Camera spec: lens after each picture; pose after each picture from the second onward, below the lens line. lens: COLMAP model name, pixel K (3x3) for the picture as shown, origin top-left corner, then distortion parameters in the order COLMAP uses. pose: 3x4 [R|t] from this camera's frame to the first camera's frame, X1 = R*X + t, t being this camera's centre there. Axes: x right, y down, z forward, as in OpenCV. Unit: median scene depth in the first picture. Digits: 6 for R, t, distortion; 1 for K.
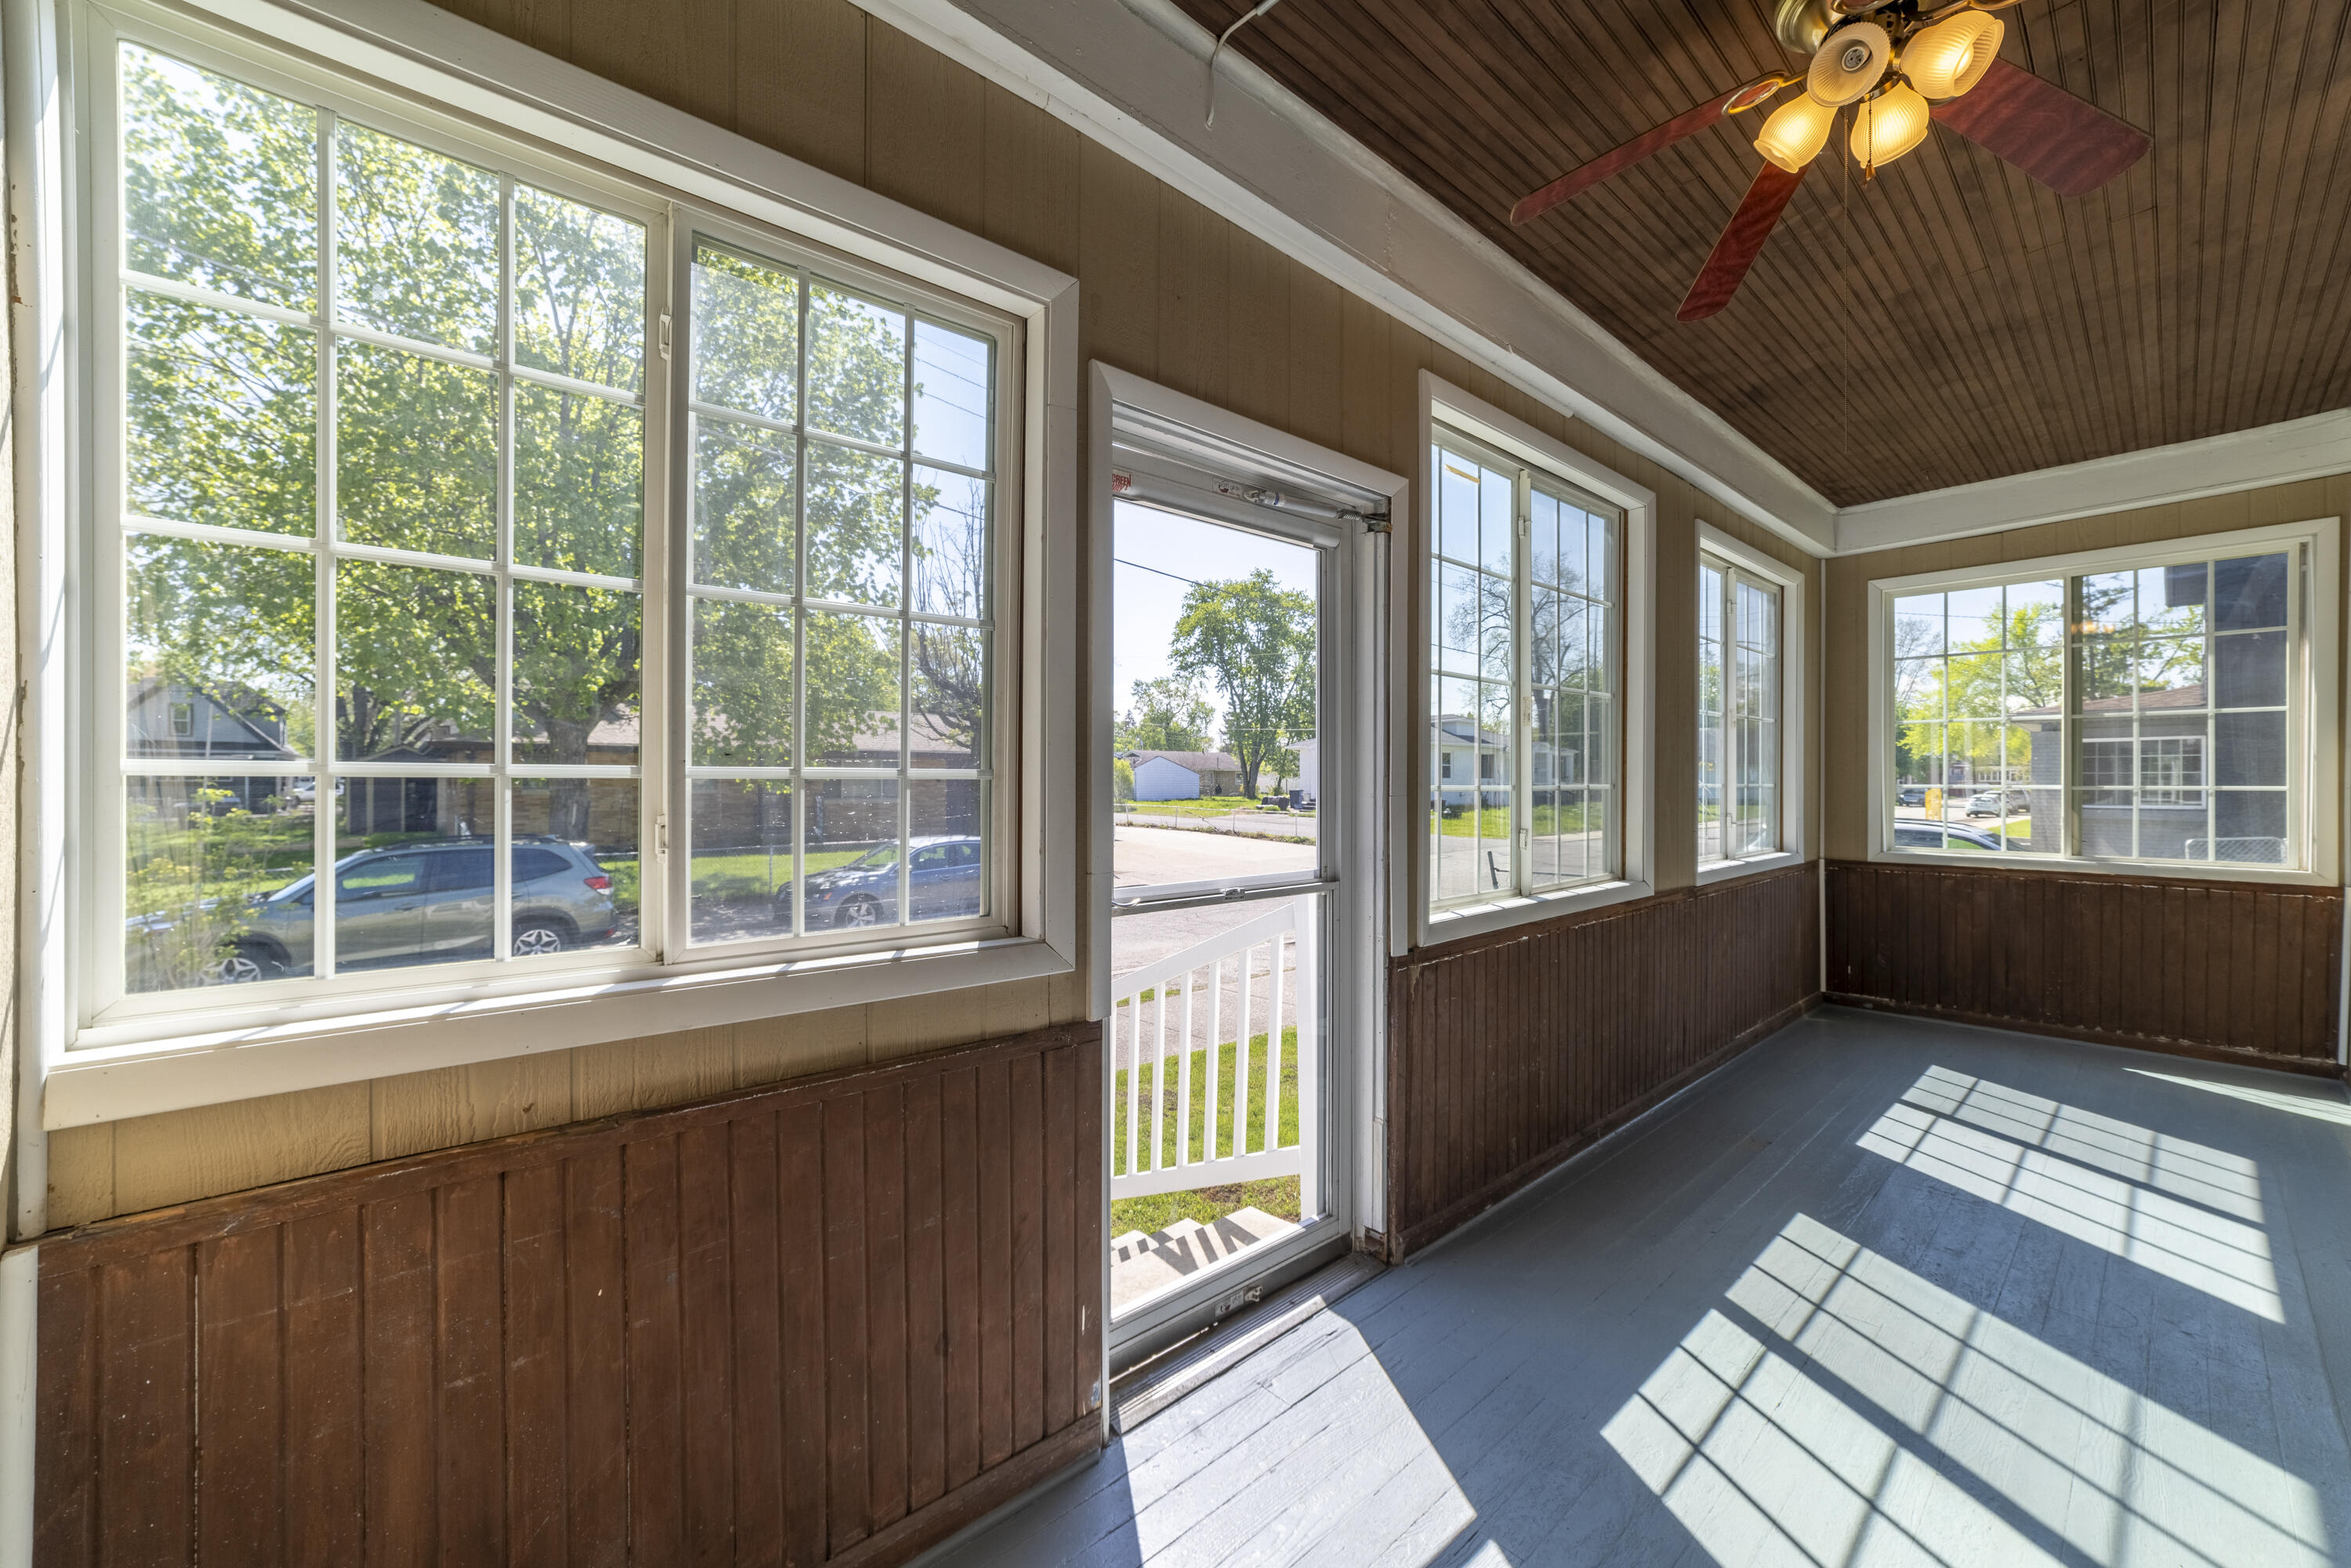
lens RADIAL K [[899.9, 0, 1163.7], [0, 899.9, 779.6], [0, 0, 1]] dist [-0.025011, 0.006927]
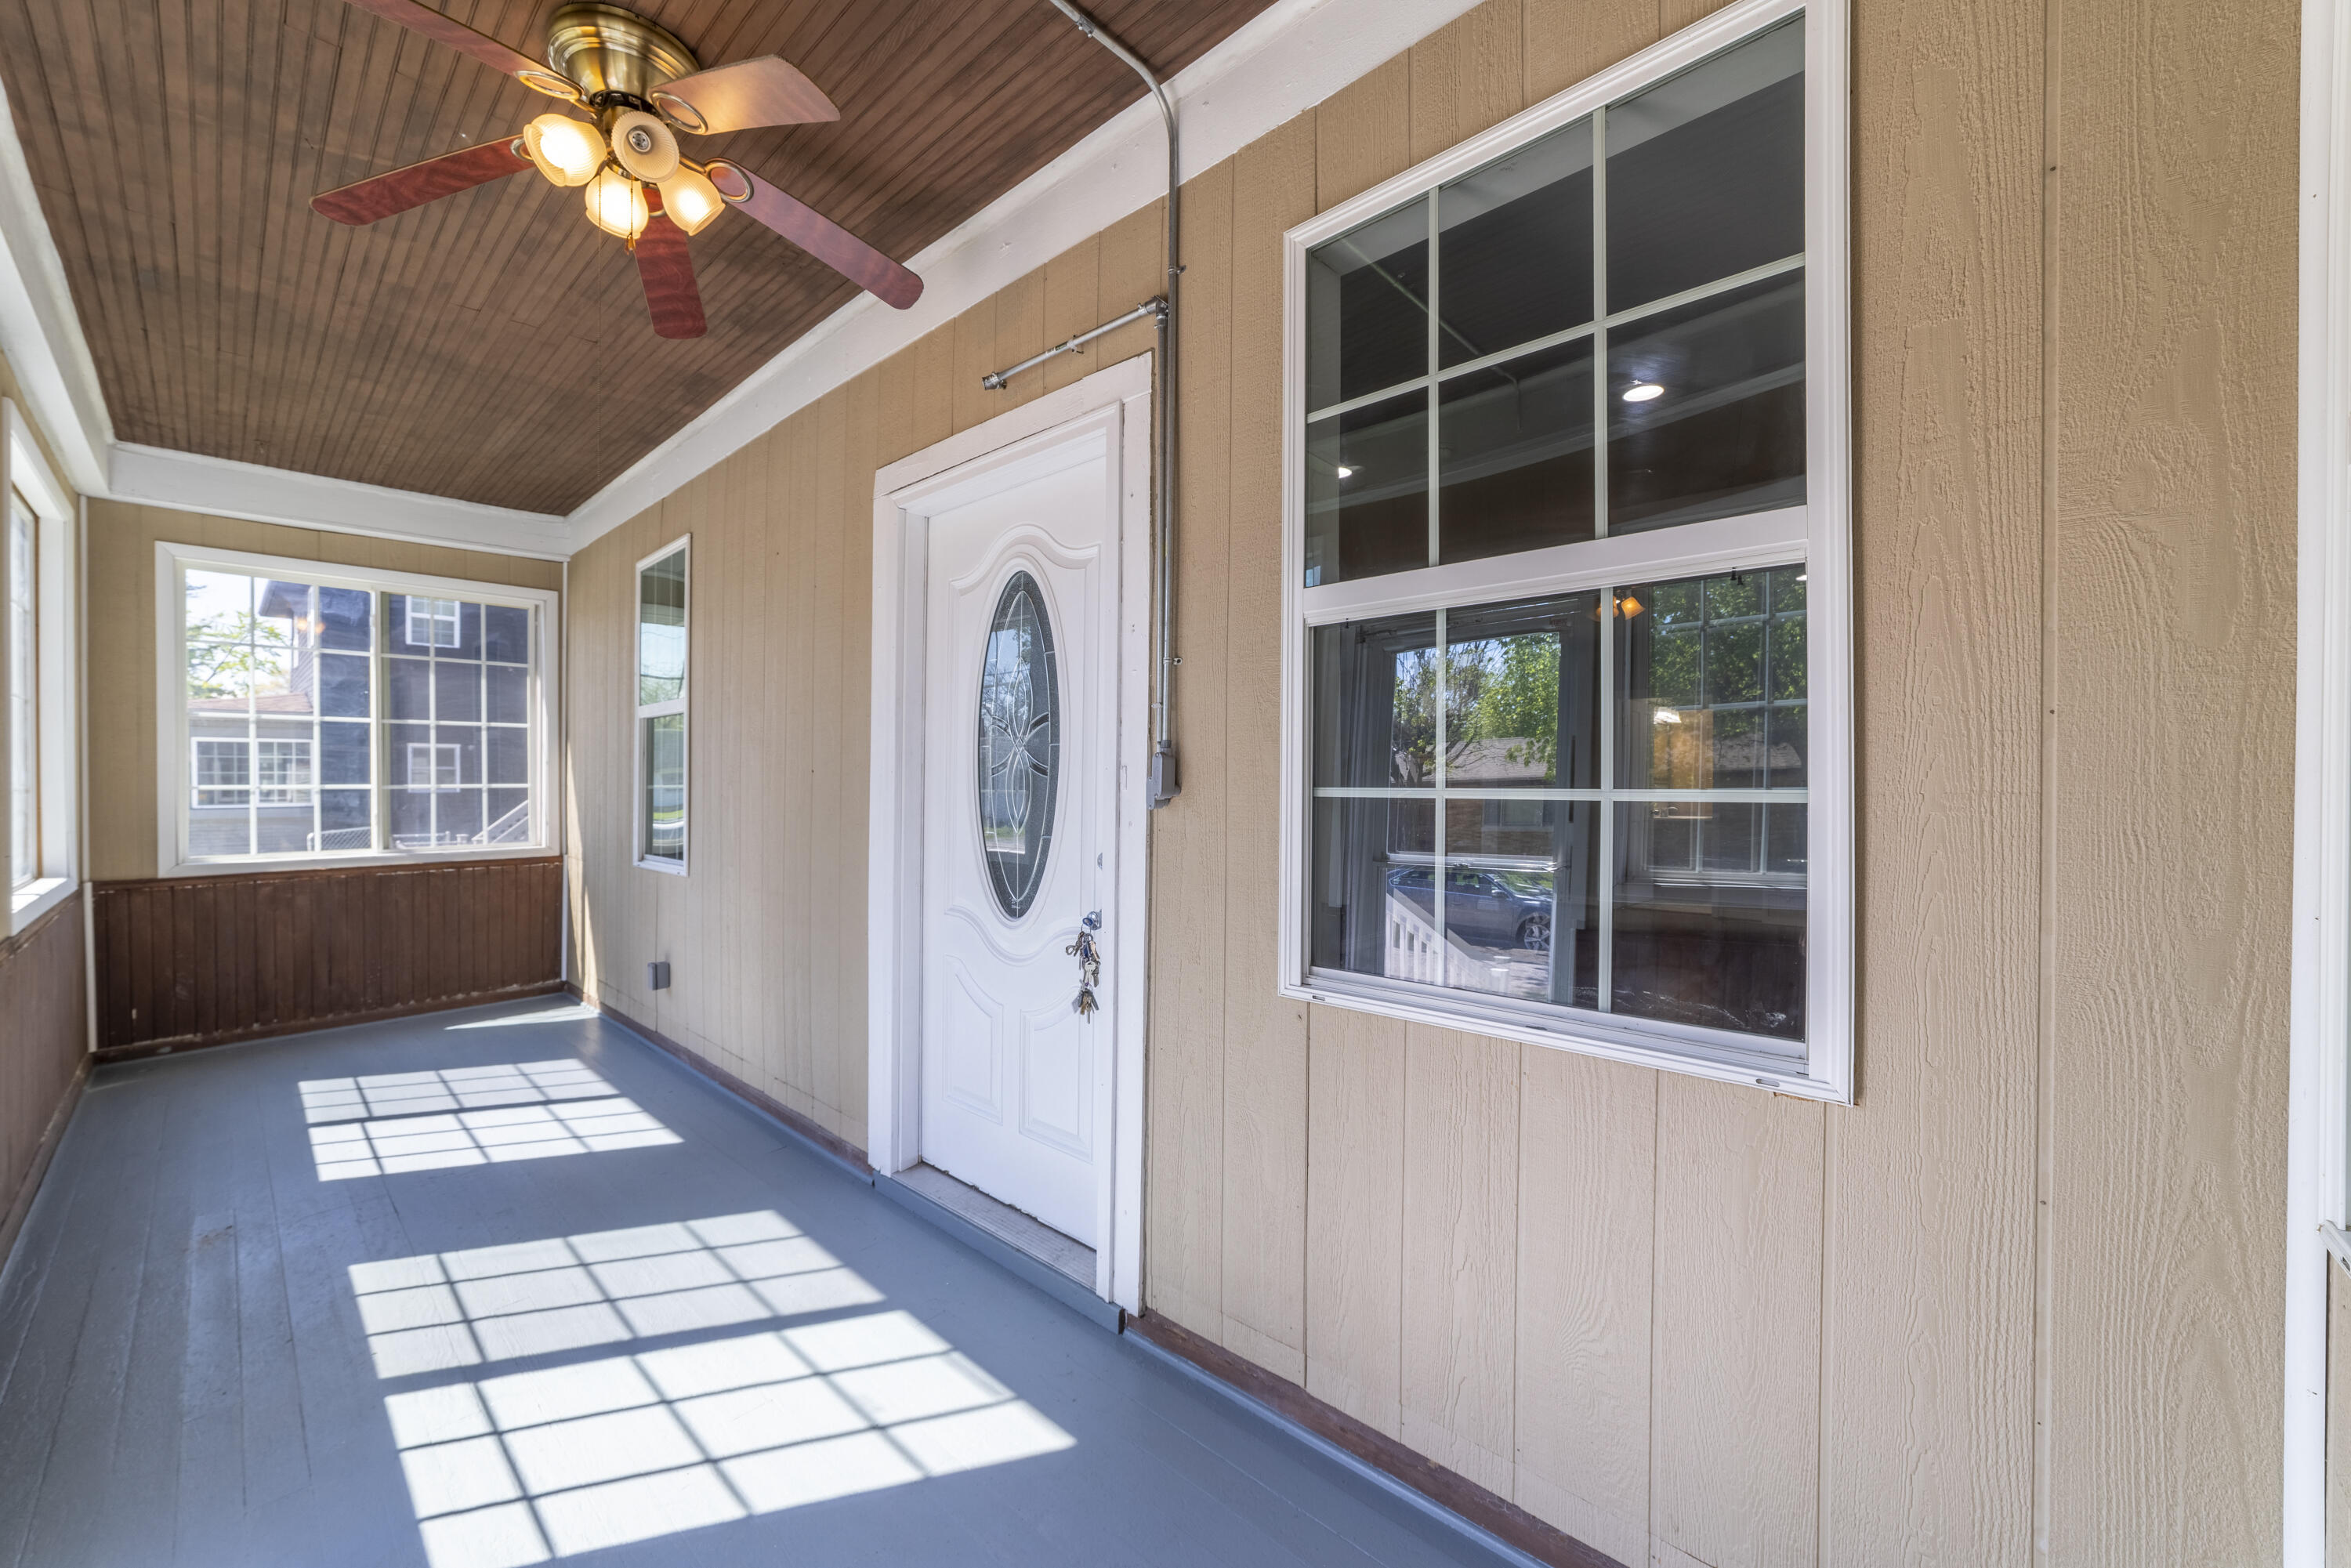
lens RADIAL K [[899.9, 0, 1163.7], [0, 899.9, 779.6], [0, 0, 1]] dist [-0.025011, 0.006927]
pose [[-0.131788, -0.002346, 0.991275, -0.212687], [0.002179, 0.999994, 0.002656, -0.000609], [-0.991275, 0.002510, -0.131782, 0.241585]]
